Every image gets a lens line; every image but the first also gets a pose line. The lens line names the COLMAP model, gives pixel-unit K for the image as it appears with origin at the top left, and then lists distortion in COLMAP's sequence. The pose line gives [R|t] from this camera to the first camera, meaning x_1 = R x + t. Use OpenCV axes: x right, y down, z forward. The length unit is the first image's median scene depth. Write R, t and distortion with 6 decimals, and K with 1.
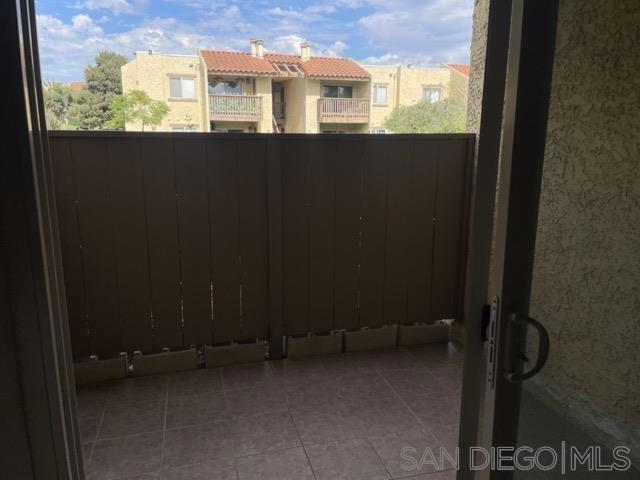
lens RADIAL K [[487.2, 0, 316.7], [0, 487.2, 237.9], [0, 0, 1]] dist [0.102377, -0.140662]
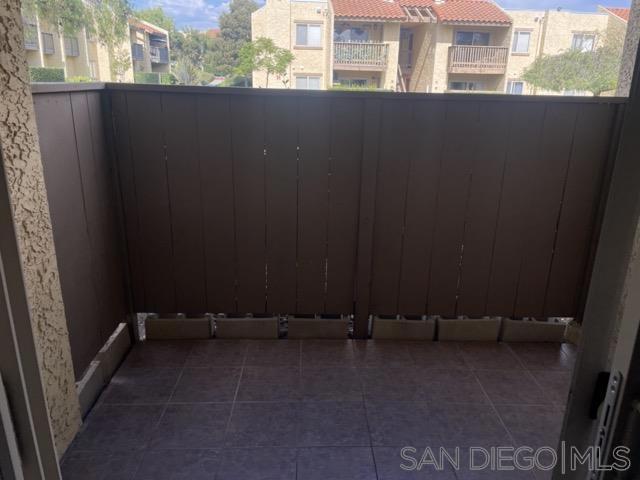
lens RADIAL K [[489.9, 0, 325.1], [0, 489.9, 239.3], [0, 0, 1]] dist [0.090740, -0.126410]
pose [[0.973564, 0.089931, -0.209966, 0.004446], [-0.069418, 0.992244, 0.103117, -0.004505], [0.217611, -0.085816, 0.972256, 0.011871]]
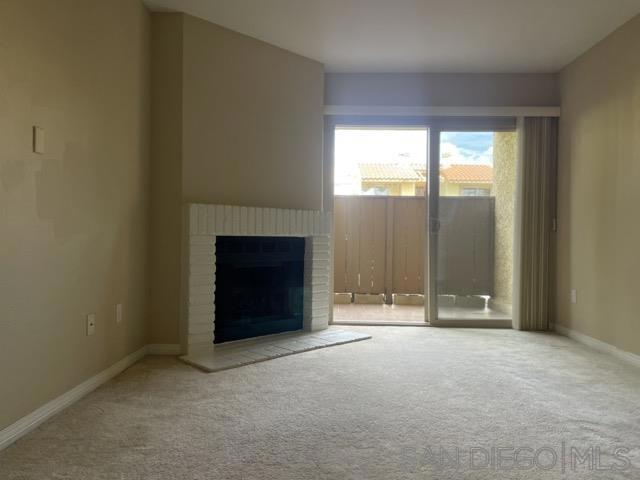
lens RADIAL K [[489.9, 0, 325.1], [0, 489.9, 239.3], [0, 0, 1]] dist [0.090740, -0.126410]
pose [[0.960917, 0.011350, -0.276604, 0.030550], [-0.067958, 0.978257, -0.195945, 0.054826], [0.268366, 0.207084, 0.940795, -0.141588]]
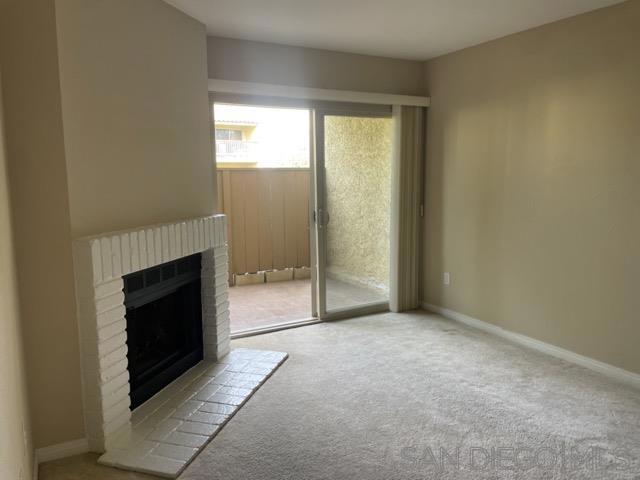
lens RADIAL K [[489.3, 0, 321.2], [0, 489.3, 236.9], [0, 0, 1]] dist [0.097063, -0.132681]
pose [[0.972101, -0.041670, 0.230832, -0.022993], [0.059815, 0.995597, -0.072172, 0.029364], [-0.226809, 0.083965, 0.970313, -0.124644]]
